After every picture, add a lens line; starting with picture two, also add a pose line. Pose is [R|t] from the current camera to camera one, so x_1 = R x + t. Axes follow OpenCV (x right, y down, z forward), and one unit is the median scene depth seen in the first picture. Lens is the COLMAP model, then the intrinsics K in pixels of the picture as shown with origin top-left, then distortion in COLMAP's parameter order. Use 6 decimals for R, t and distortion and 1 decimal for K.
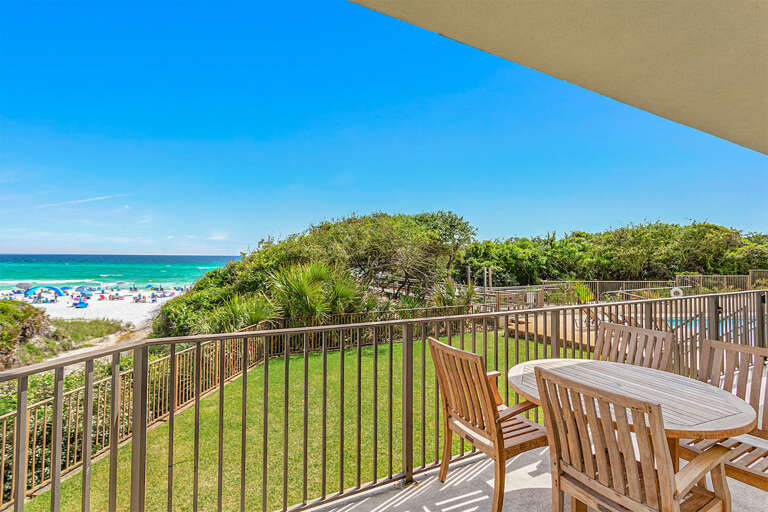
lens RADIAL K [[376.3, 0, 388.8], [0, 376.3, 255.0], [0, 0, 1]] dist [0.003057, 0.001667]
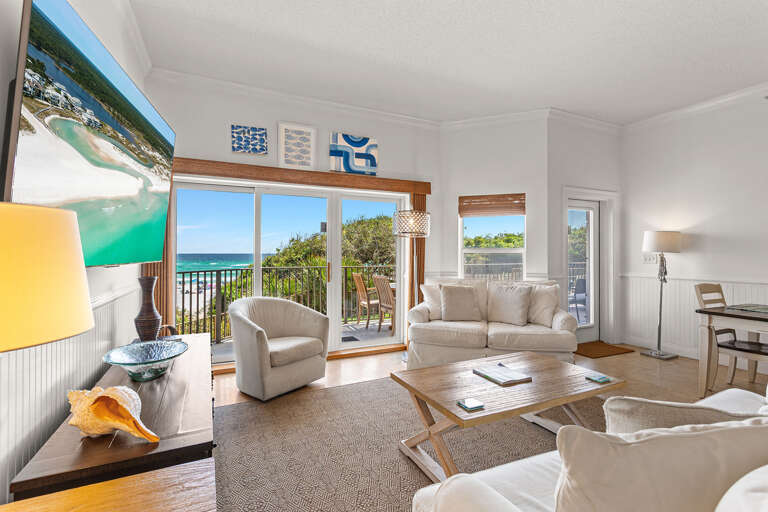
lens RADIAL K [[376.3, 0, 383.5], [0, 376.3, 252.9], [0, 0, 1]] dist [0.003057, 0.001667]
pose [[0.996047, -0.010242, -0.088230, 0.261139], [0.011611, 0.999820, 0.015017, -0.016663], [0.088060, -0.015982, 0.995987, -0.763809]]
